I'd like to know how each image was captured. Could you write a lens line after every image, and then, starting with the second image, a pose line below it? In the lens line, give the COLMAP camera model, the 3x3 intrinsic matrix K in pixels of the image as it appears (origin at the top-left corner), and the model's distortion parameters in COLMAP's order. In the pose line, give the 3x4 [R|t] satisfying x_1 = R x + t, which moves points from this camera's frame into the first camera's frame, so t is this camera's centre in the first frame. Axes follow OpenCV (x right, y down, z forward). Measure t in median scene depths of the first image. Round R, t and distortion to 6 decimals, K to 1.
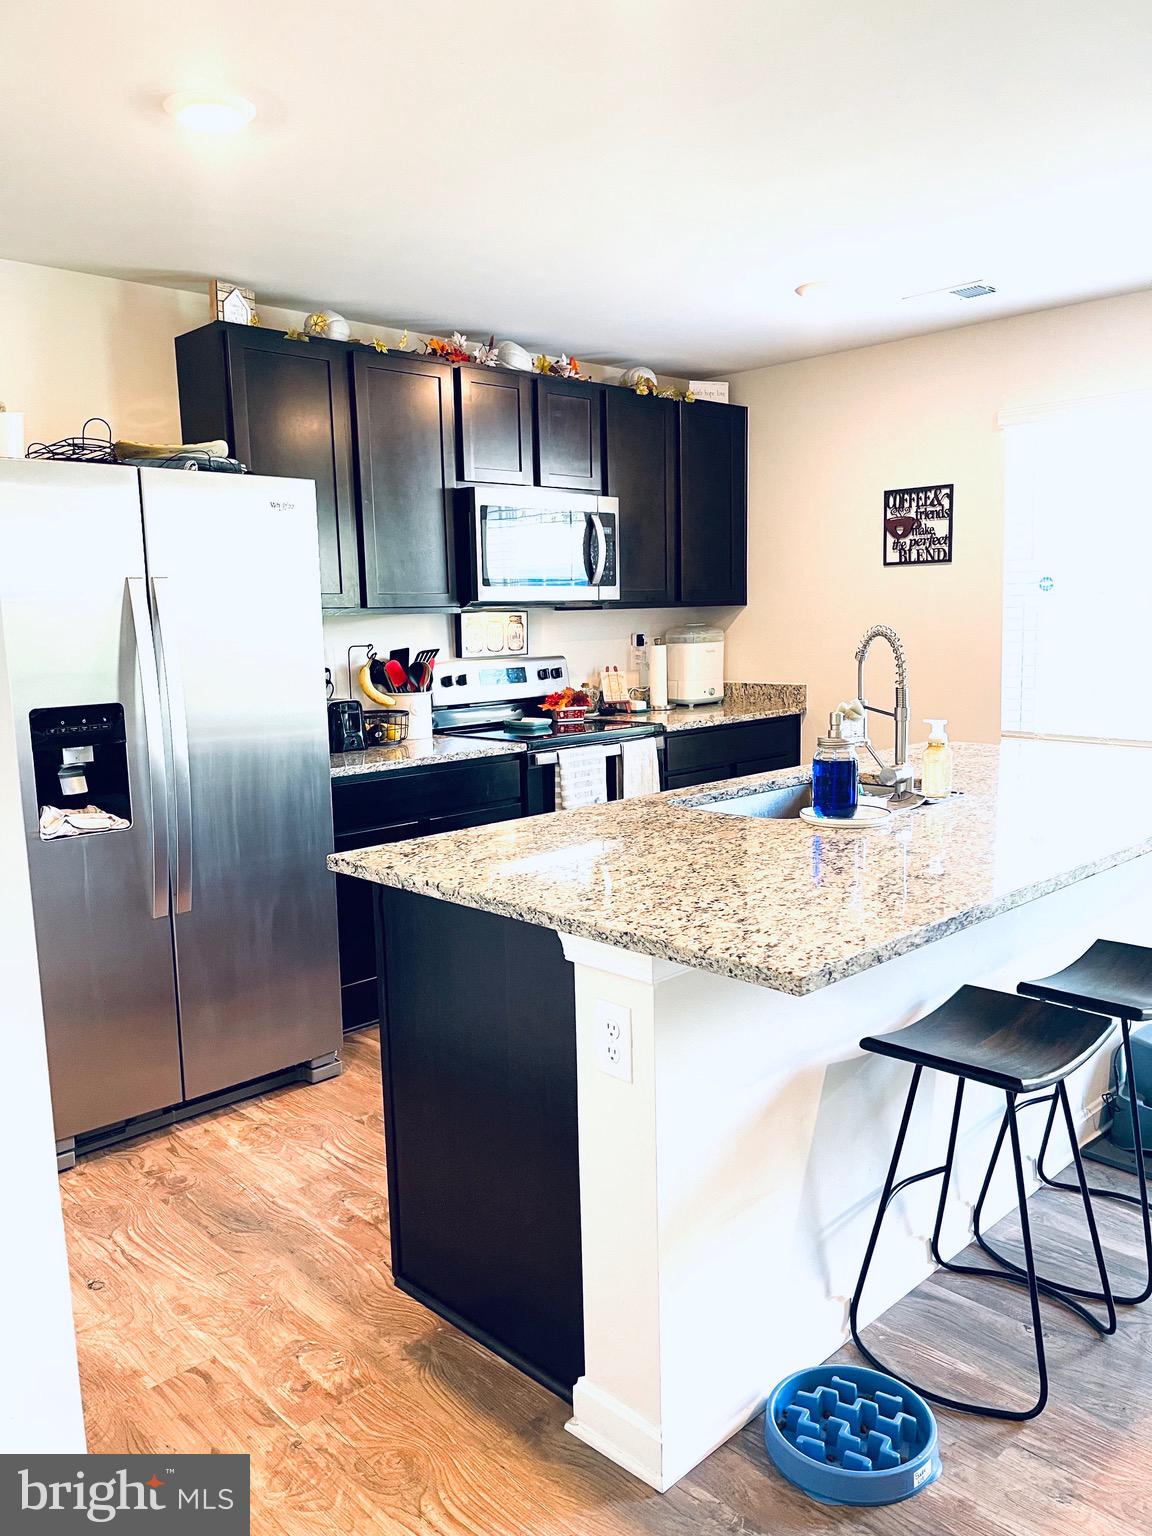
lens RADIAL K [[1172.0, 0, 573.8], [0, 1172.0, 770.3], [0, 0, 1]] dist [0.005110, 0.001109]
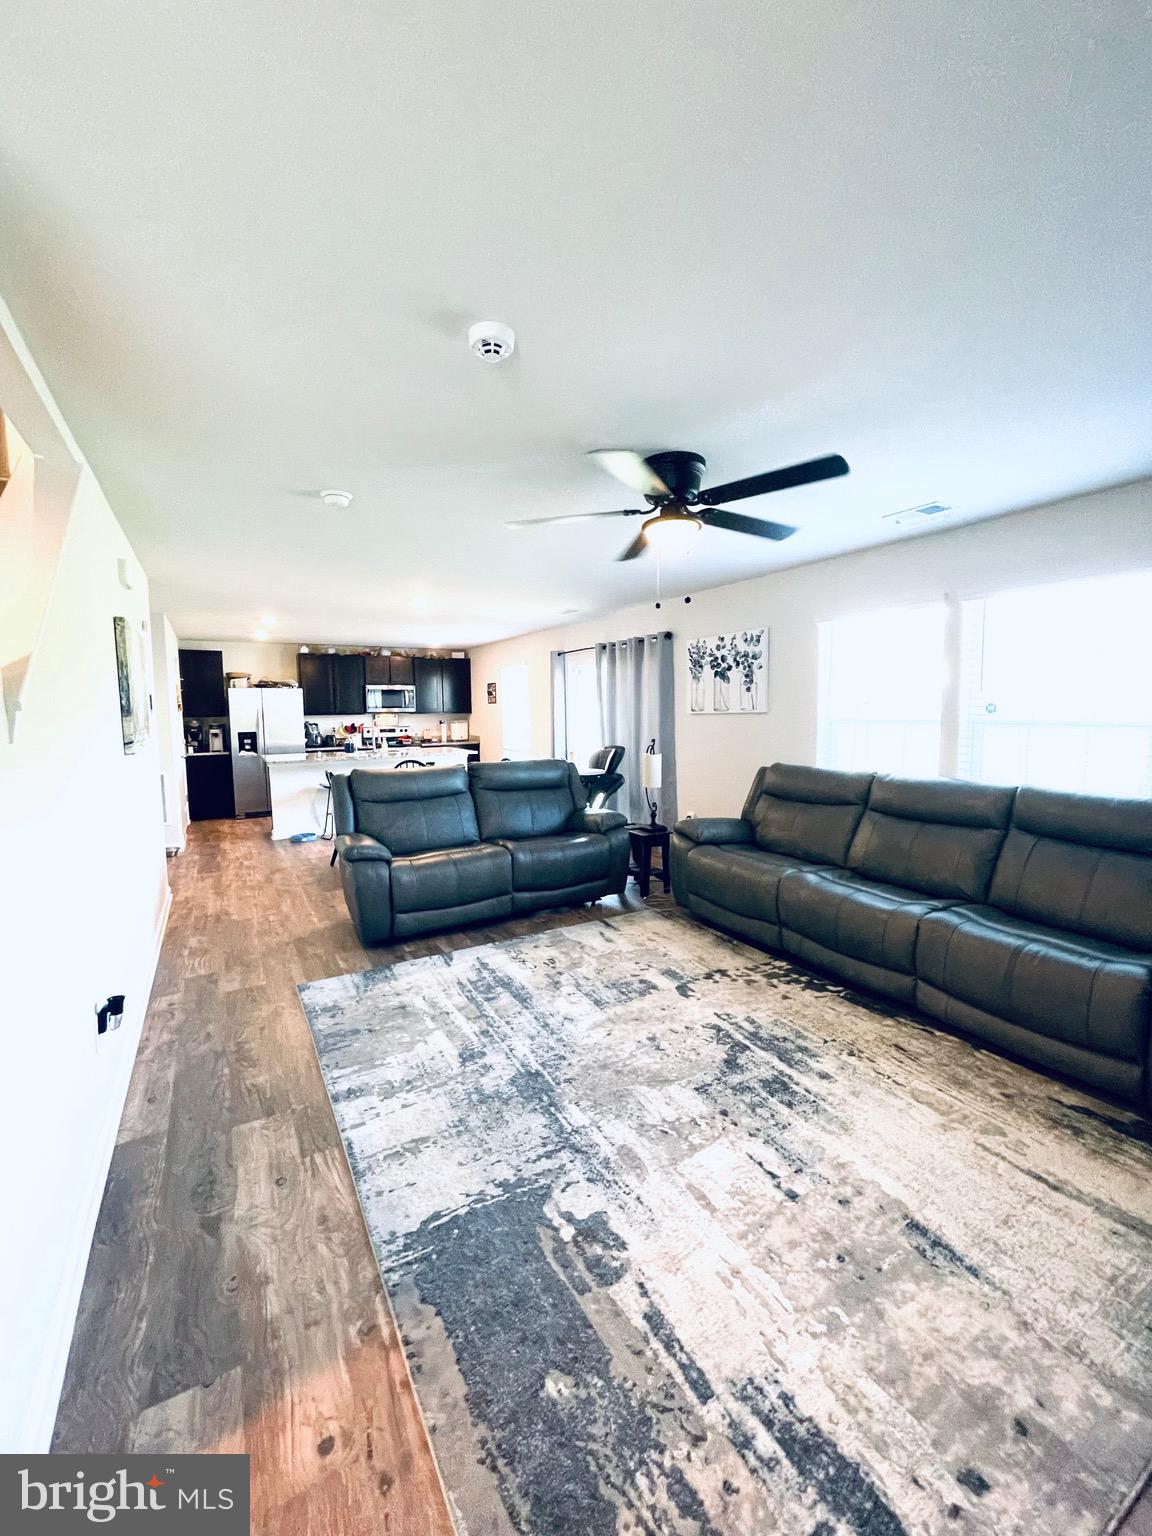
lens RADIAL K [[621.1, 0, 571.1], [0, 621.1, 762.2], [0, 0, 1]] dist [0.003396, 0.000824]
pose [[0.969127, 0.035338, -0.244018, 1.018685], [-0.046897, 0.998028, -0.041722, 0.079290], [0.242063, 0.051877, 0.968873, -0.829639]]
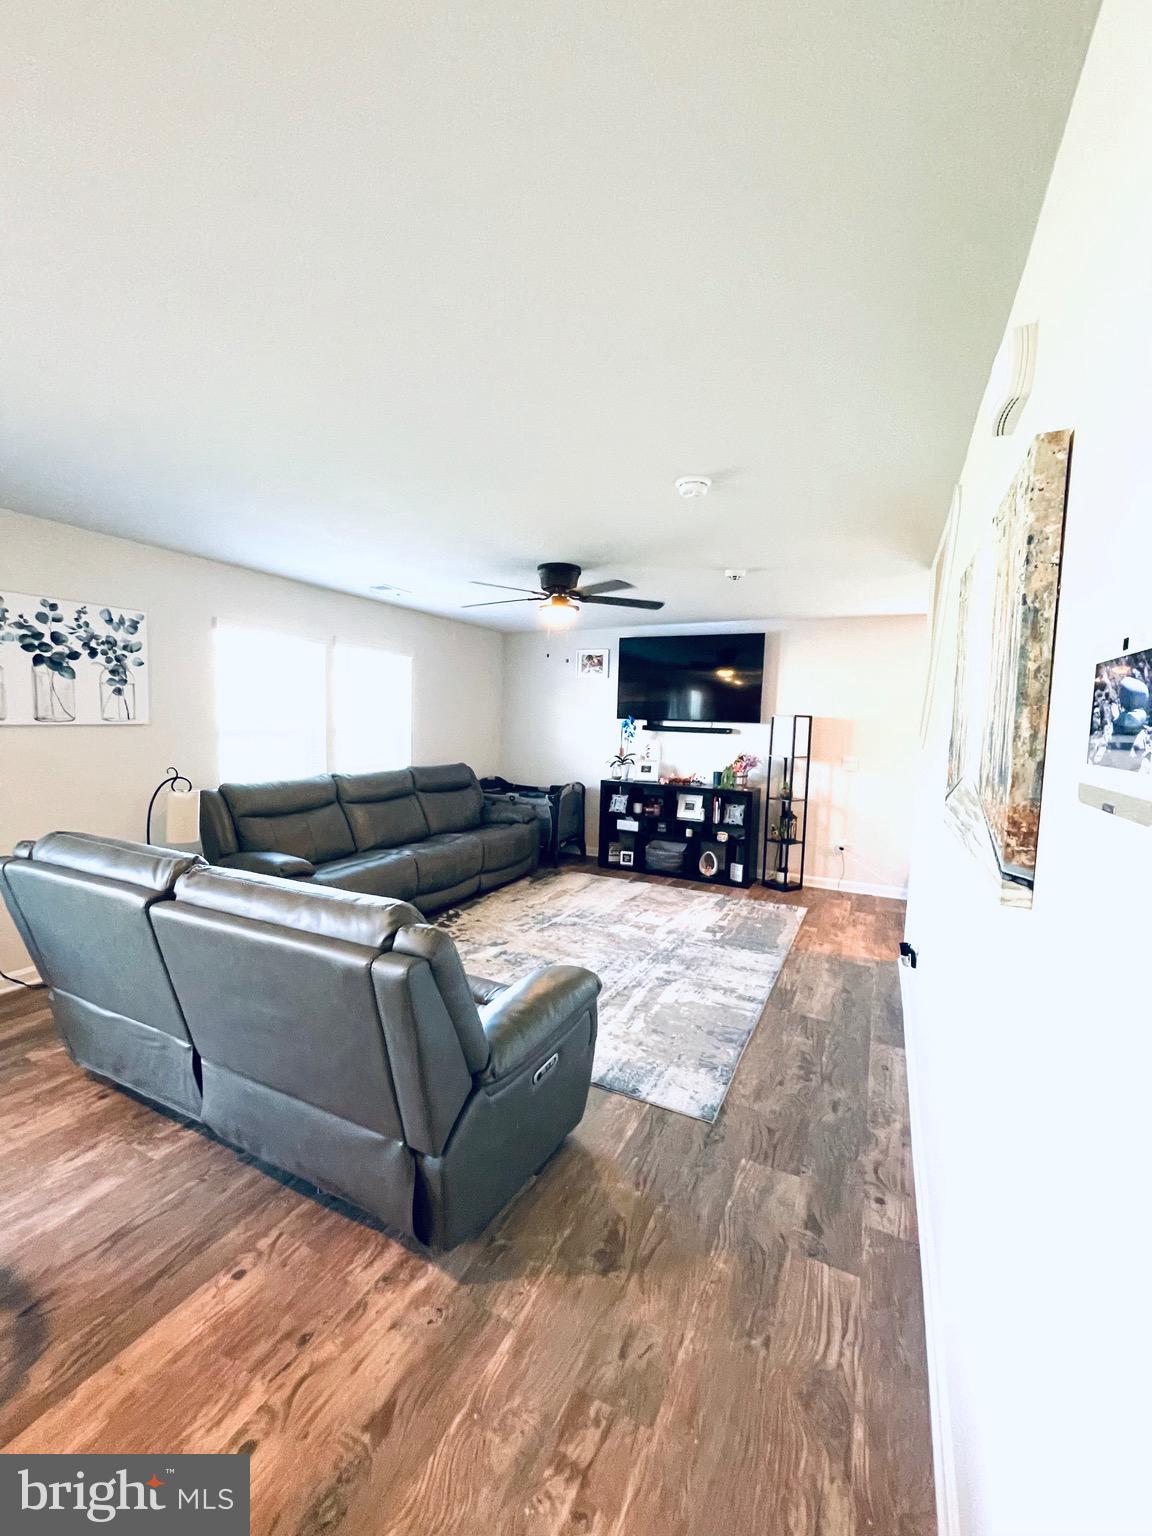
lens RADIAL K [[621.1, 0, 570.8], [0, 621.1, 767.7], [0, 0, 1]] dist [0.003396, 0.000824]
pose [[-0.329280, -0.058026, 0.942448, -1.137572], [0.111815, 0.988691, 0.099940, -0.183099], [-0.937588, 0.138288, -0.319068, 1.242460]]
